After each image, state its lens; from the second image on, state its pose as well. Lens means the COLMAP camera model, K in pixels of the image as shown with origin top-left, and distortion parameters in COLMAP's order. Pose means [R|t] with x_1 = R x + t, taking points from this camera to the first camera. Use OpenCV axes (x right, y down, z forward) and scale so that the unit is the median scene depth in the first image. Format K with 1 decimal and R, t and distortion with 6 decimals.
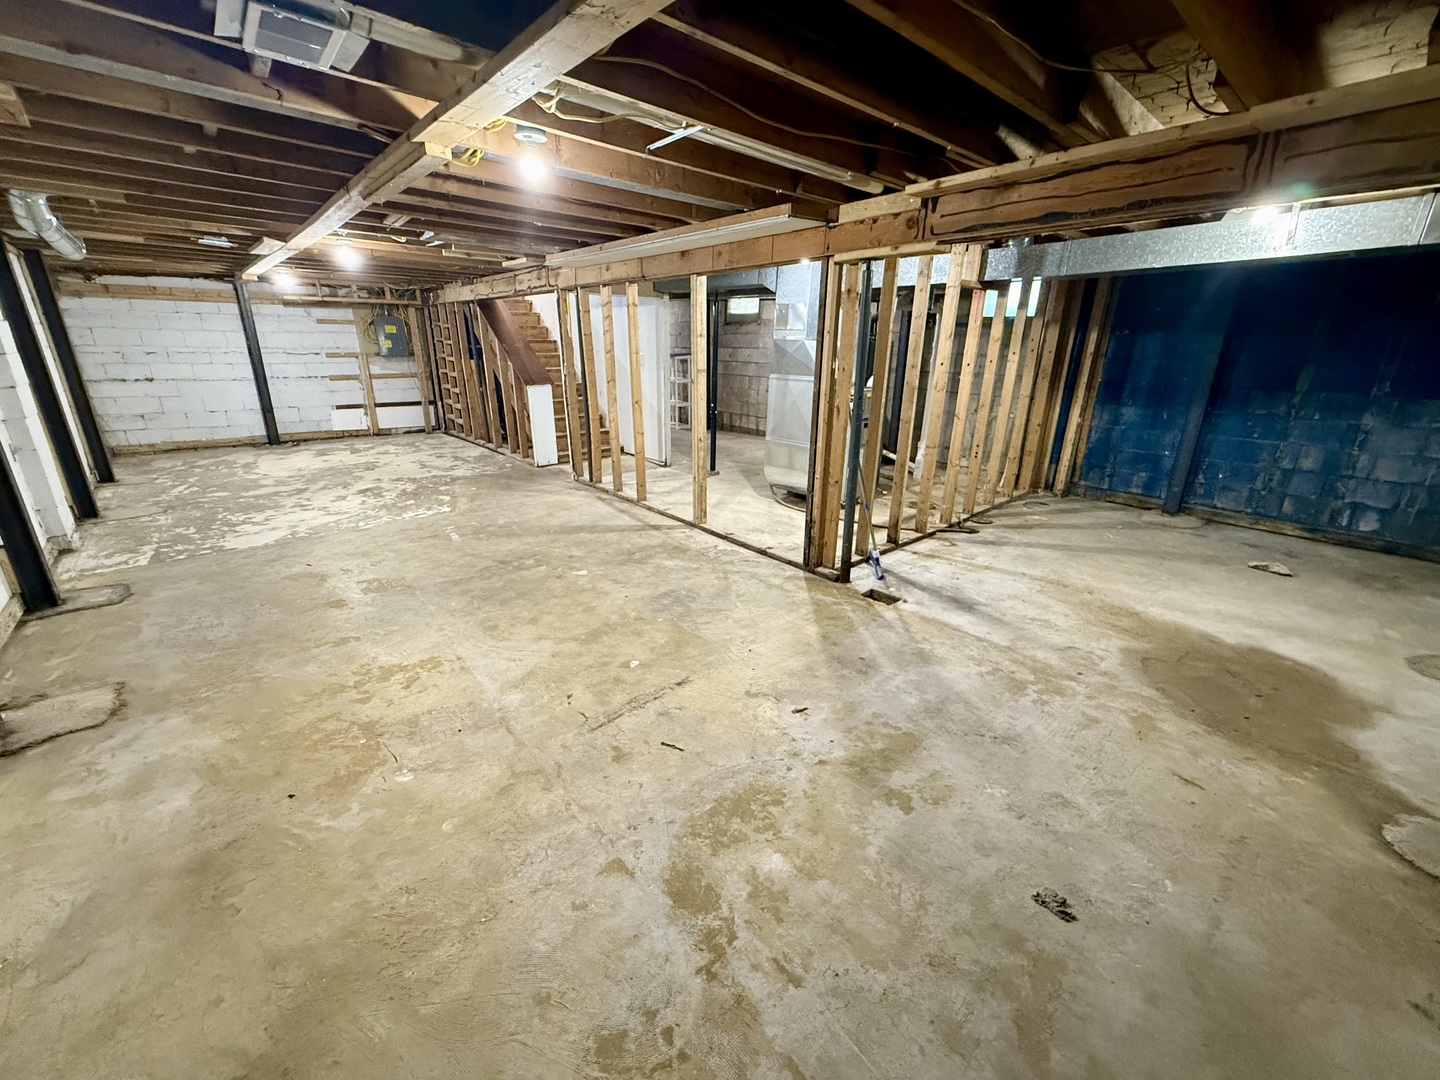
lens RADIAL K [[574.1, 0, 715.9], [0, 574.1, 540.0], [0, 0, 1]] dist [0.001561, 0.000034]
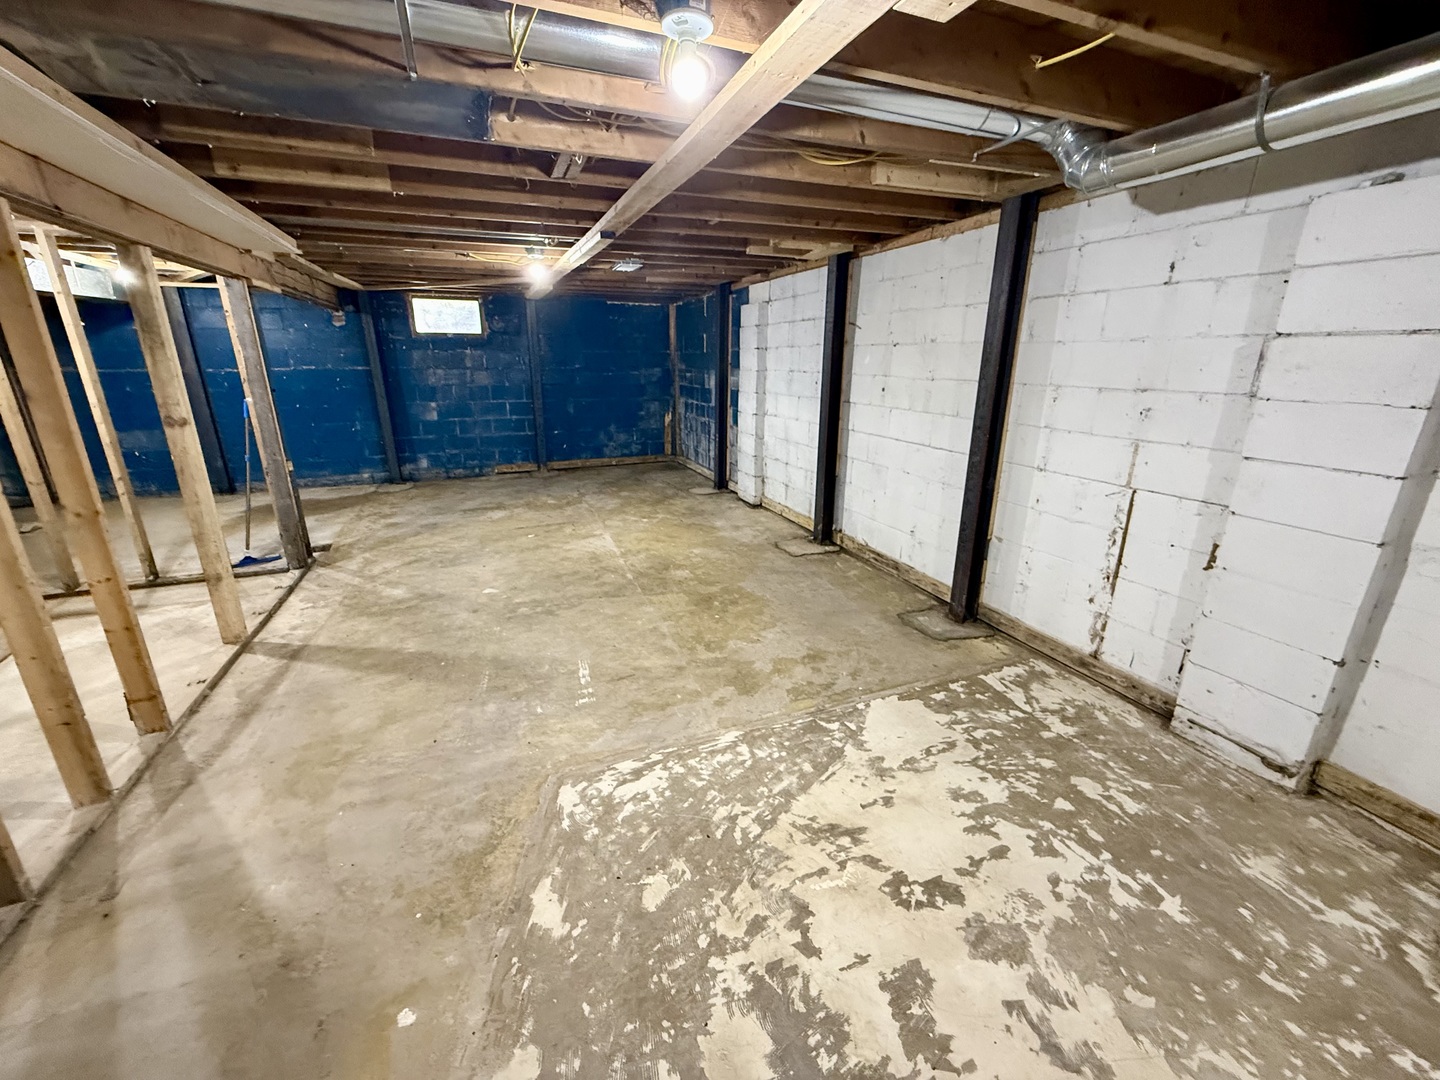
lens RADIAL K [[574.1, 0, 715.9], [0, 574.1, 540.0], [0, 0, 1]] dist [0.001561, 0.000034]
pose [[-0.943679, -0.113843, 0.310659, -0.843116], [0.095163, 0.805874, 0.584390, -0.519491], [-0.316881, 0.581040, -0.749653, 1.471095]]
